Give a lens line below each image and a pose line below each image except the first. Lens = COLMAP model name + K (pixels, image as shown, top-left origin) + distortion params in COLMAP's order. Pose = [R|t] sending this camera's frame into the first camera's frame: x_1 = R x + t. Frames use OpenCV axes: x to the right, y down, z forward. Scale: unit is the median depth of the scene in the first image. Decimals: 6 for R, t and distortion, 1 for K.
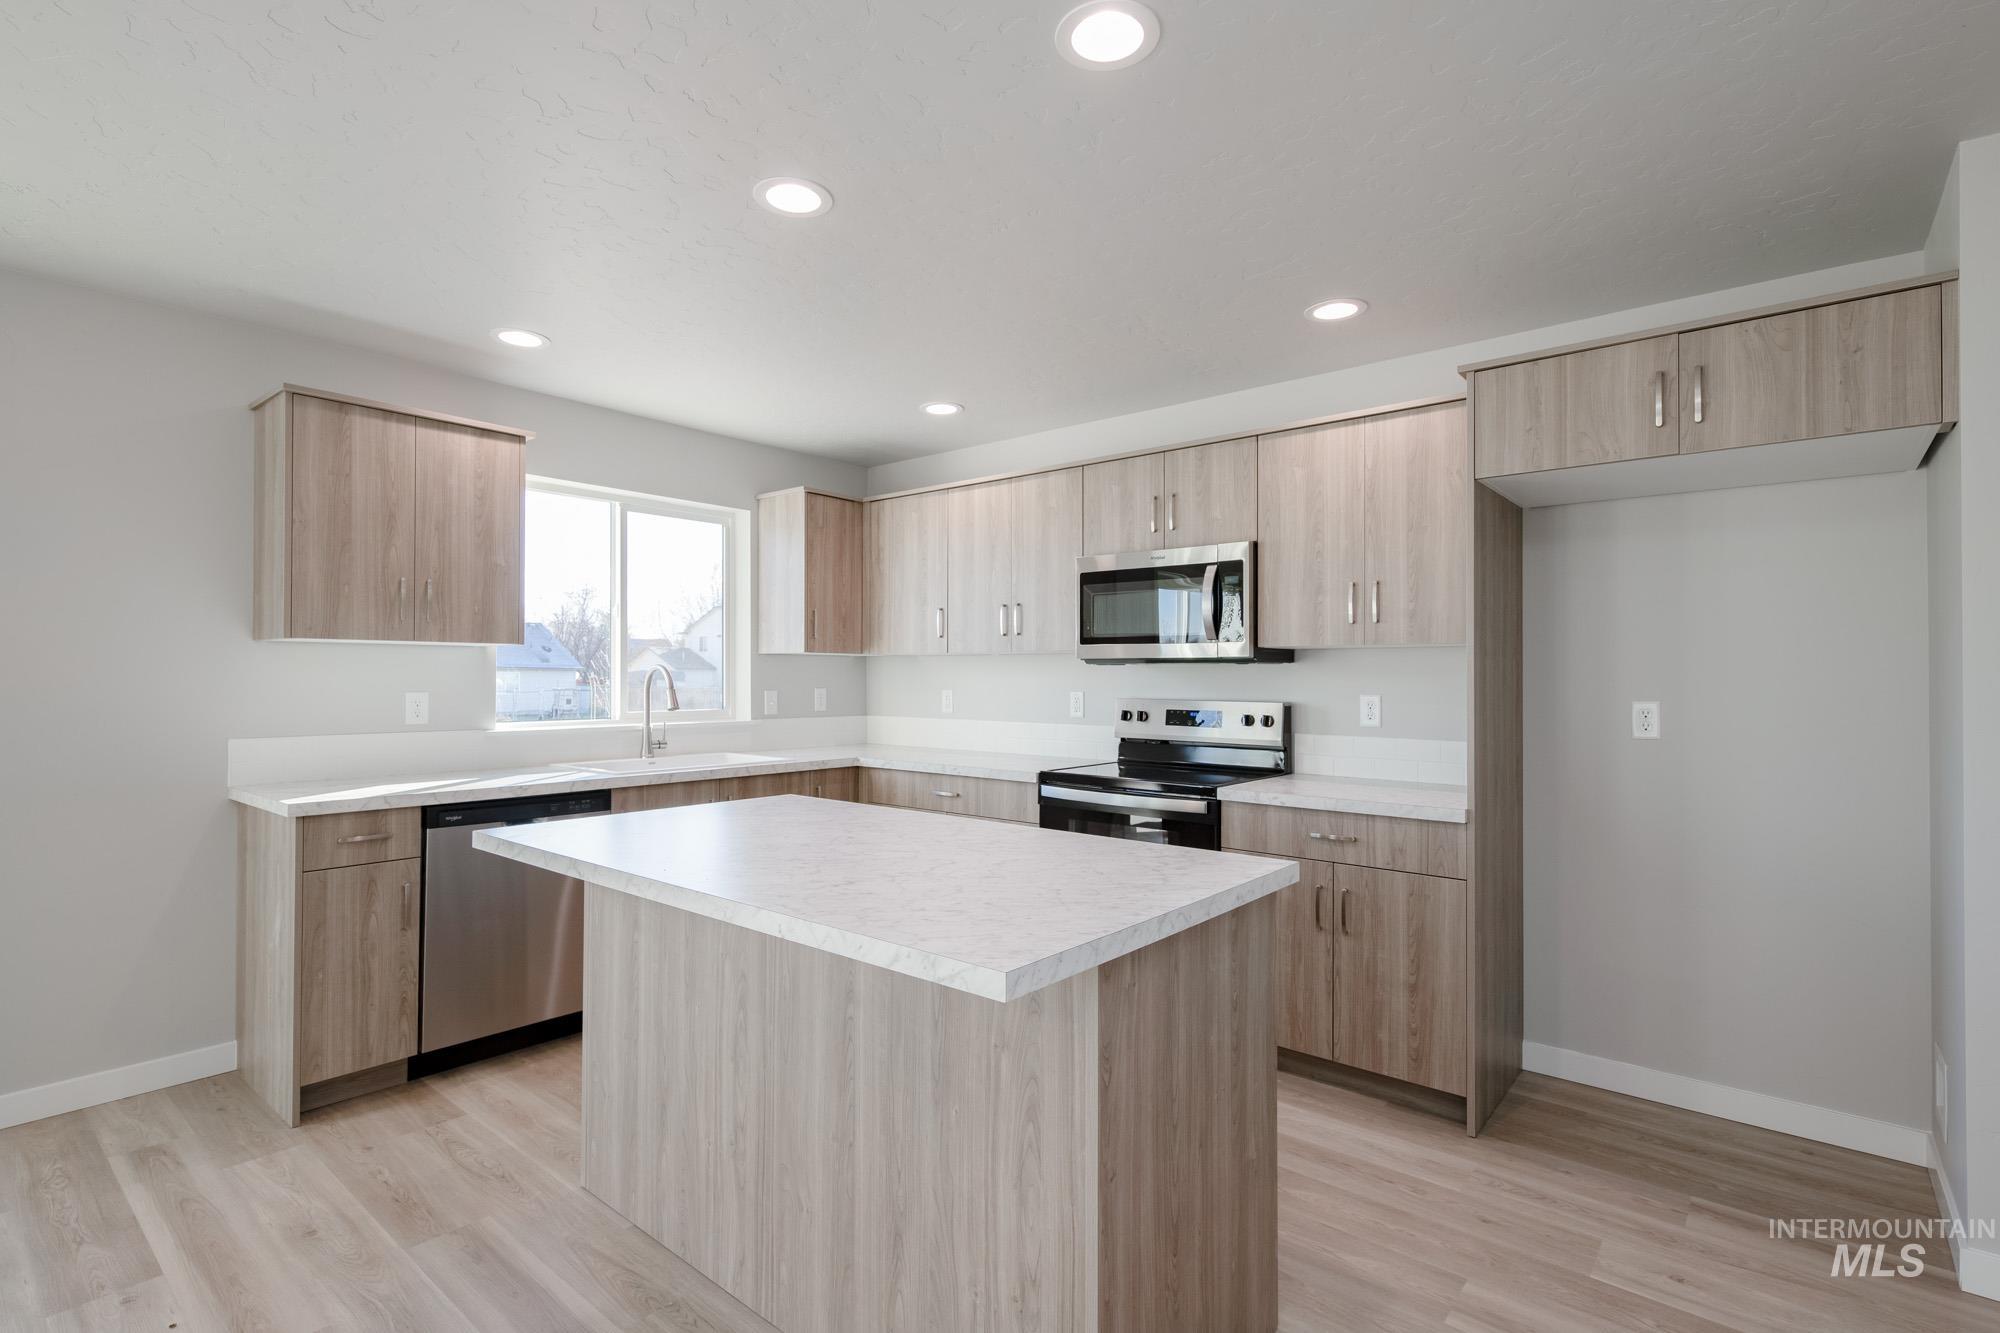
lens RADIAL K [[939.2, 0, 1000.0], [0, 939.2, 666.5], [0, 0, 1]] dist [0.005953, 0.000178]
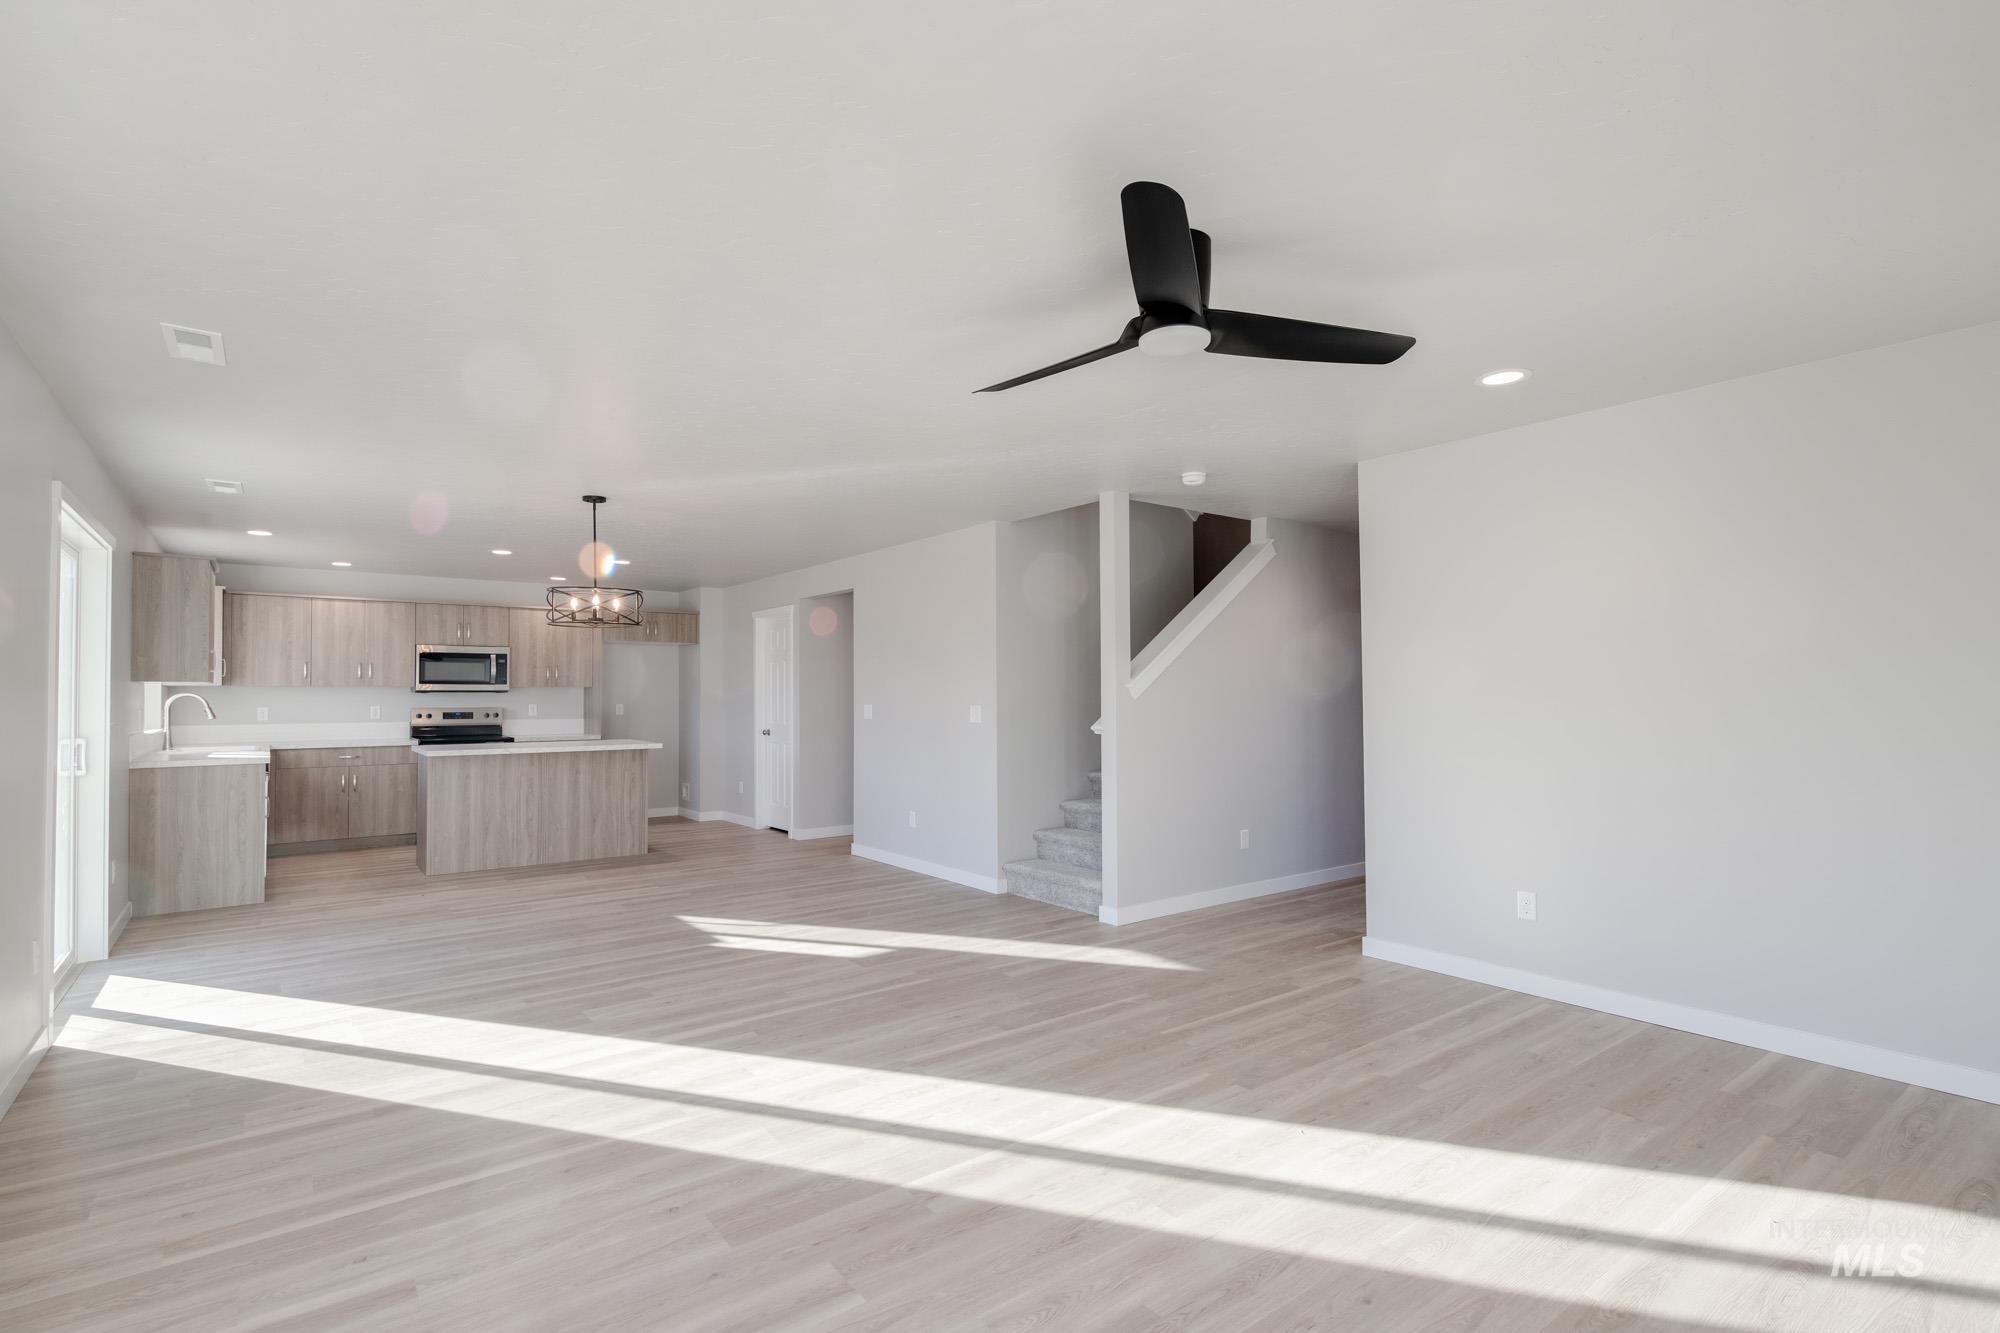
lens RADIAL K [[946.1, 0, 1000.6], [0, 946.1, 678.7], [0, 0, 1]] dist [0.016219, -0.009688]
pose [[0.215161, 0.013341, 0.976488, -1.929887], [-0.005759, 0.999907, -0.012392, -0.016851], [-0.976562, -0.002958, 0.215217, -0.885707]]
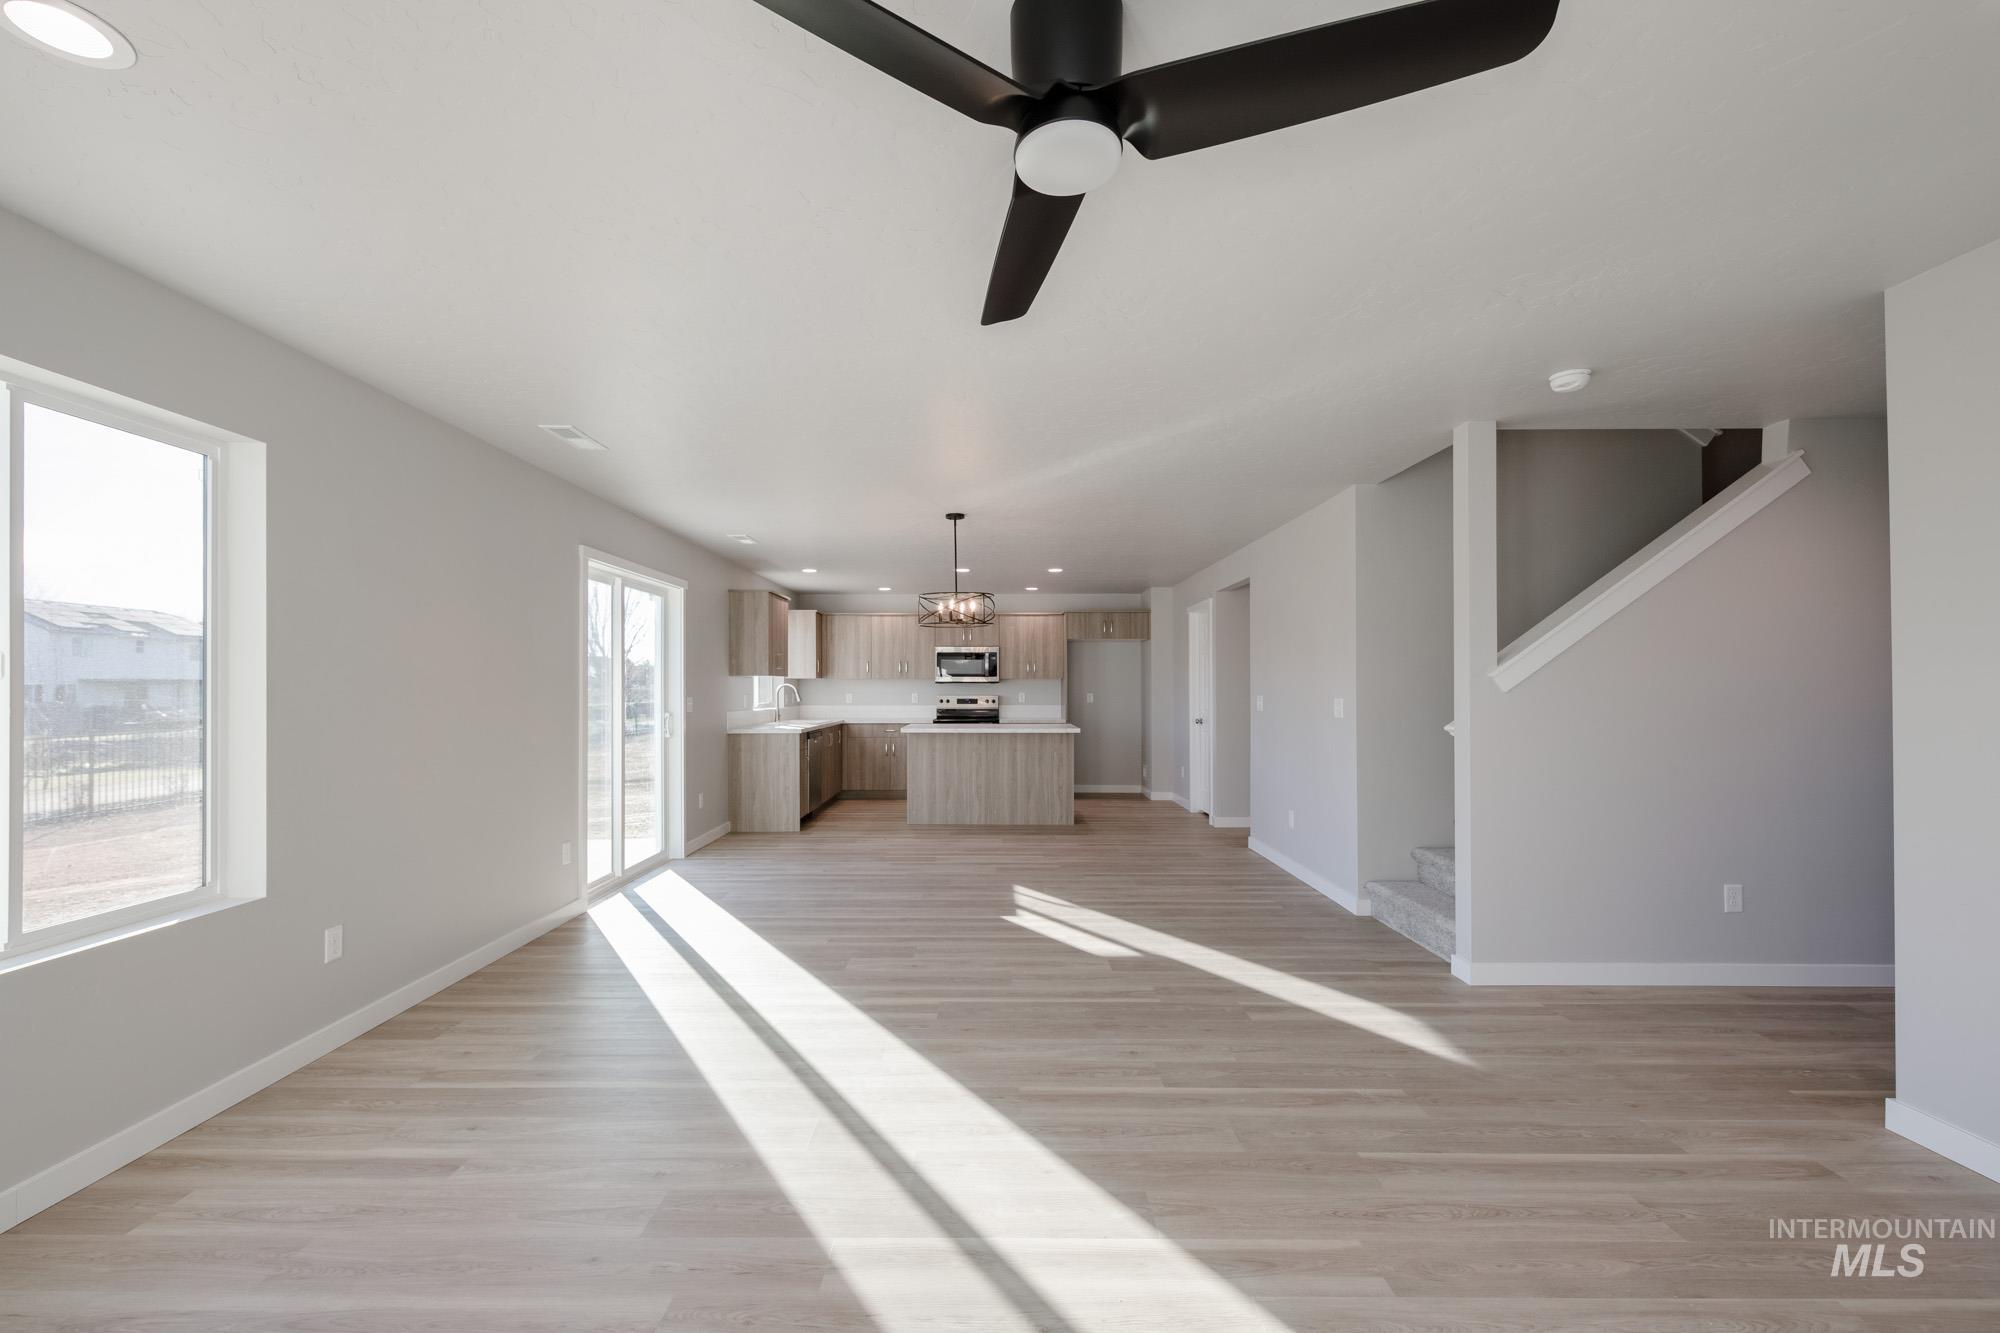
lens RADIAL K [[831.3, 0, 985.6], [0, 831.3, 680.3], [0, 0, 1]] dist [0.012890, -0.007278]
pose [[0.768290, 0.001419, 0.640101, -1.535697], [-0.003131, 0.999994, 0.001541, -0.017363], [-0.640094, -0.003188, 0.768290, -1.143876]]
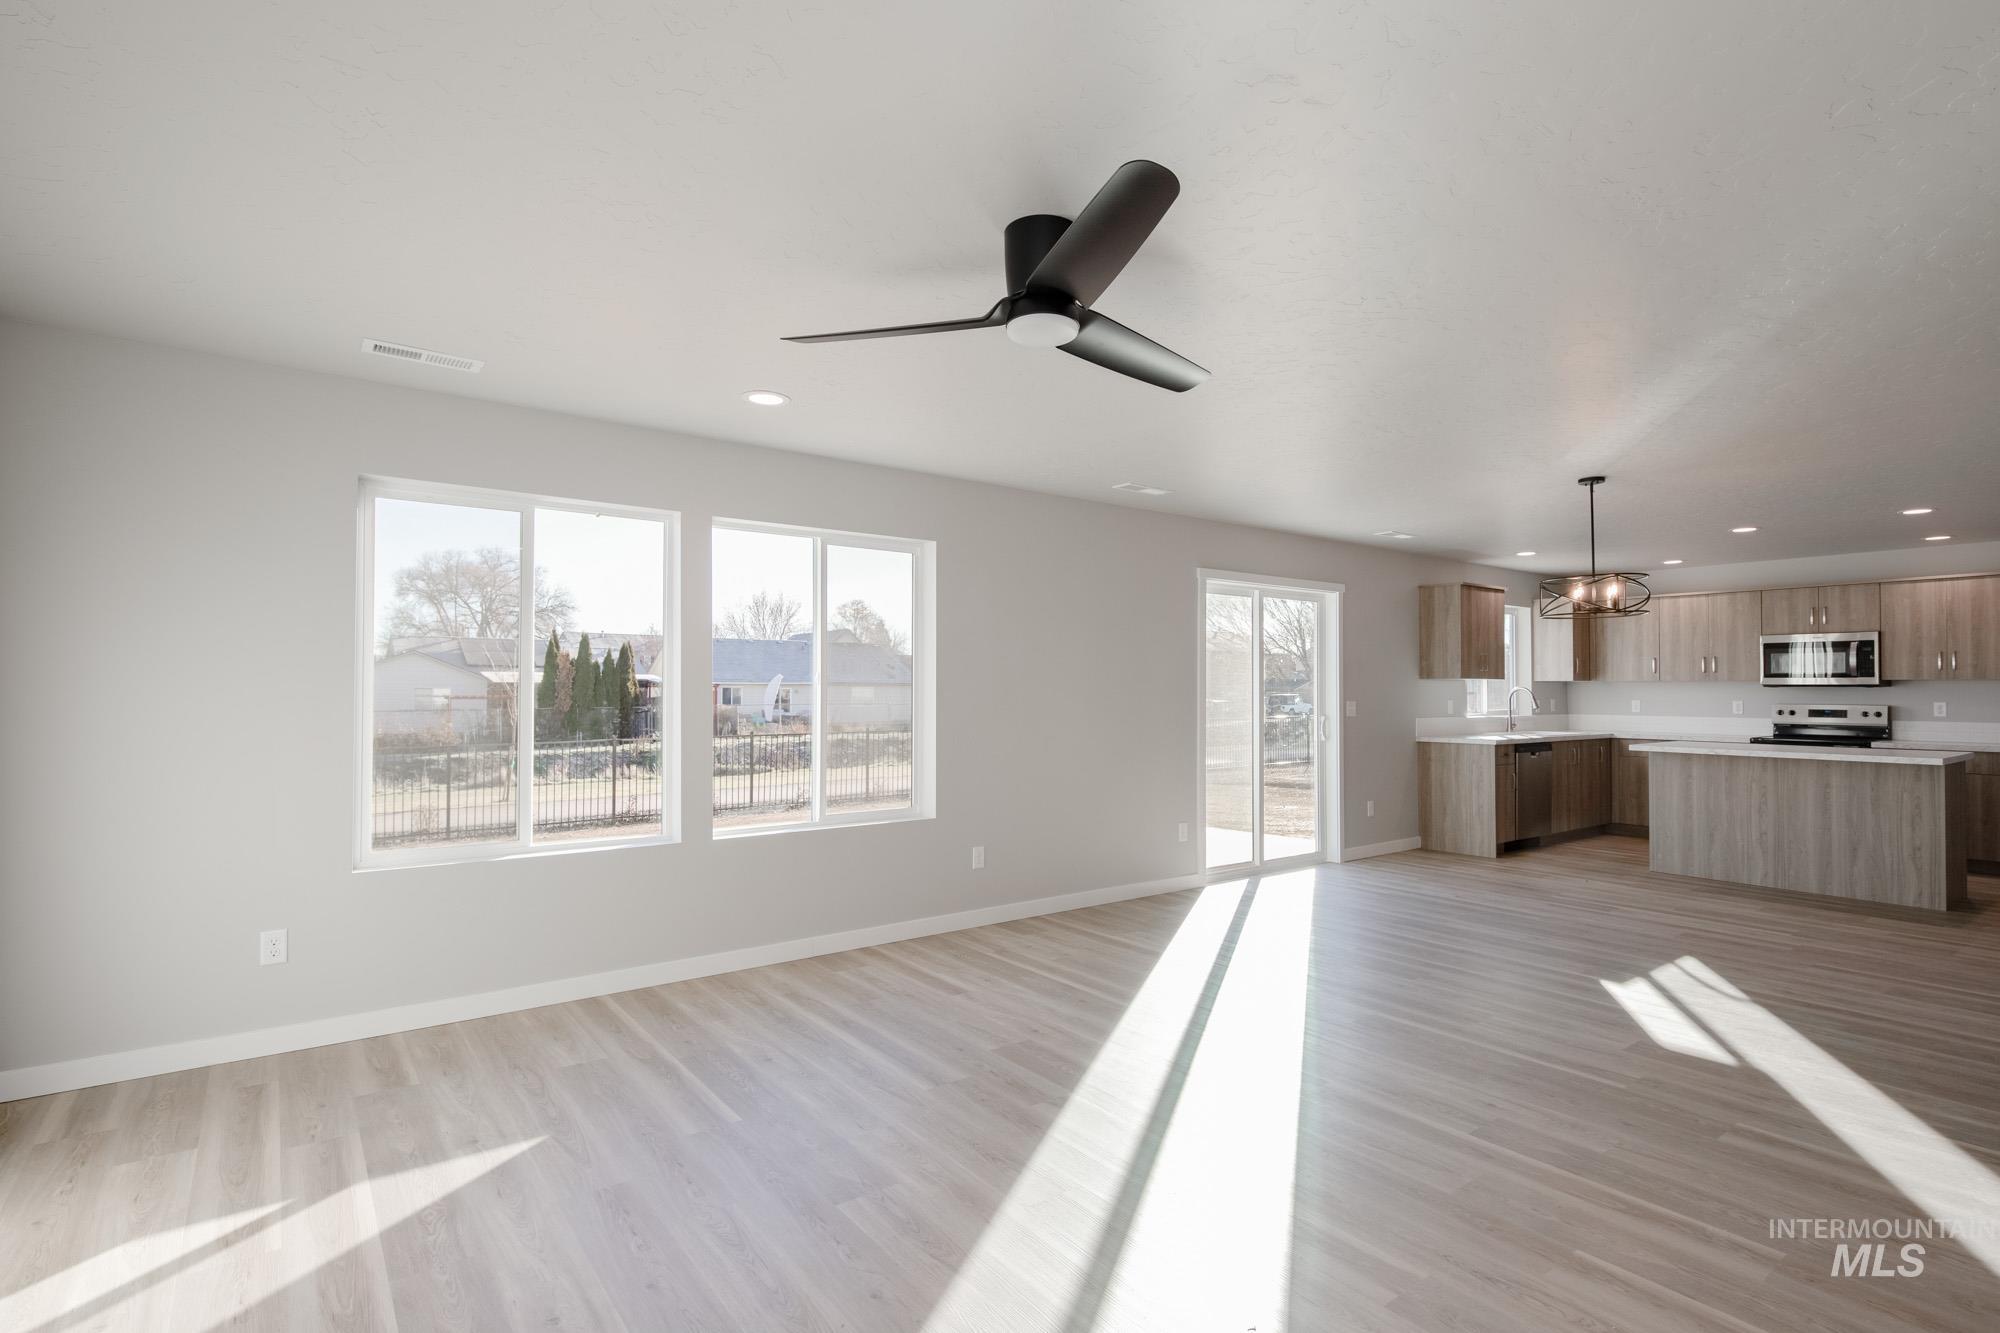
lens RADIAL K [[968.5, 0, 1021.2], [0, 968.5, 673.9], [0, 0, 1]] dist [0.001851, -0.000006]
pose [[0.977044, -0.003886, -0.213001, -1.120763], [0.002402, 0.999971, -0.007224, -0.021347], [0.213022, 0.006547, 0.977025, -1.522353]]
